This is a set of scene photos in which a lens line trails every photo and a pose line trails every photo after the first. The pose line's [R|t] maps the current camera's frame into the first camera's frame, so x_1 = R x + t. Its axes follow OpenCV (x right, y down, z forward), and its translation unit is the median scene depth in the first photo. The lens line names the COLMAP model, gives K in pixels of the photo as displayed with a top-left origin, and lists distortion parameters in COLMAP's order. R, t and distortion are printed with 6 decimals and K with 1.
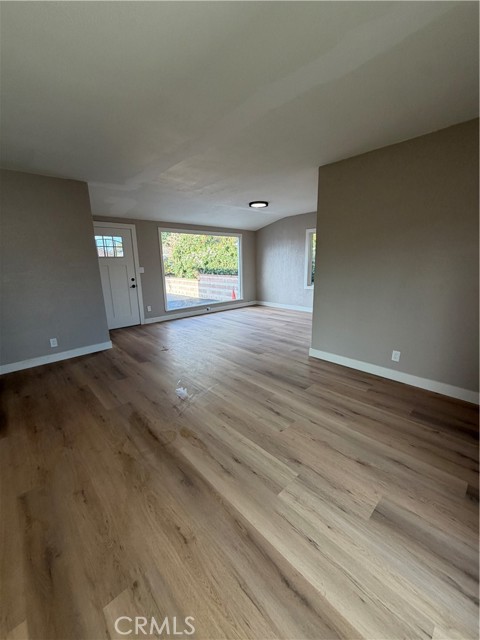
lens RADIAL K [[254.0, 0, 236.0], [0, 254.0, 319.1], [0, 0, 1]] dist [-0.010322, -0.000098]
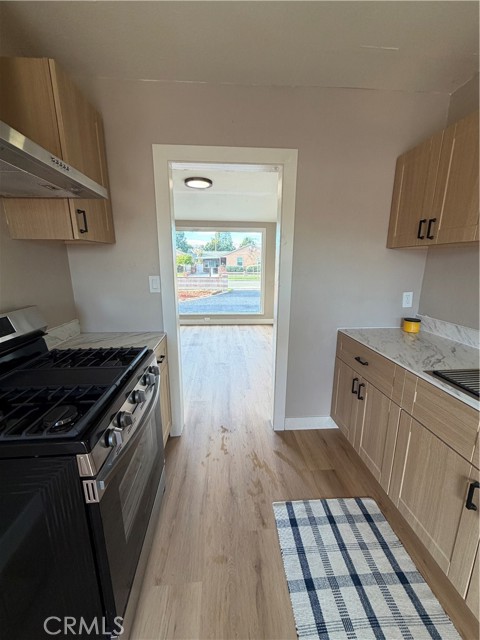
lens RADIAL K [[254.0, 0, 241.5], [0, 254.0, 318.1], [0, 0, 1]] dist [-0.010322, -0.000098]
pose [[0.790098, 0.157085, -0.592511, 0.687663], [-0.156543, 0.986263, 0.052730, -0.157002], [0.592654, 0.051092, 0.803835, 0.569093]]
